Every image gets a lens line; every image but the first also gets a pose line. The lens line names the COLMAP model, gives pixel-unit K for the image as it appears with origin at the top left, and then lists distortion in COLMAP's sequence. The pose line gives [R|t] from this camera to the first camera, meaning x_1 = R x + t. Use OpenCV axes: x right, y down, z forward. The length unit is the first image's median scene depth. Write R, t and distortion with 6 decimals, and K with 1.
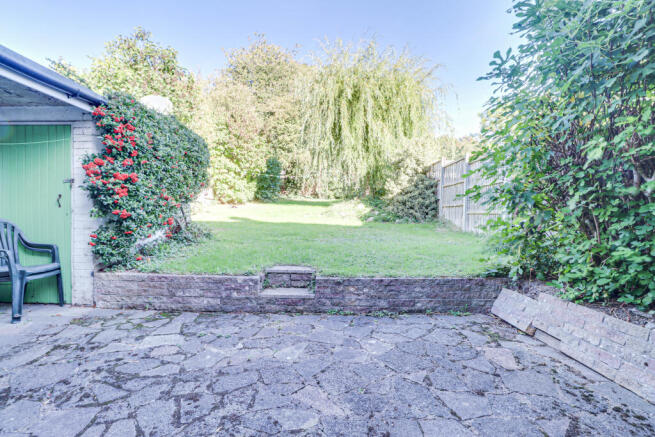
lens RADIAL K [[302.6, 0, 327.4], [0, 302.6, 215.7], [0, 0, 1]] dist [-0.016582, -0.002088]
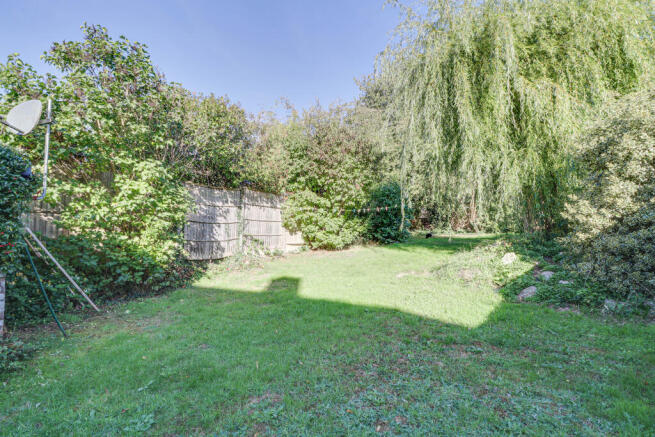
lens RADIAL K [[302.6, 0, 326.7], [0, 302.6, 218.4], [0, 0, 1]] dist [-0.016582, -0.002088]
pose [[0.843064, -0.068747, -0.533401, 0.121724], [0.016209, 0.994594, -0.102569, -0.048413], [0.537568, 0.077827, 0.839621, 0.431431]]
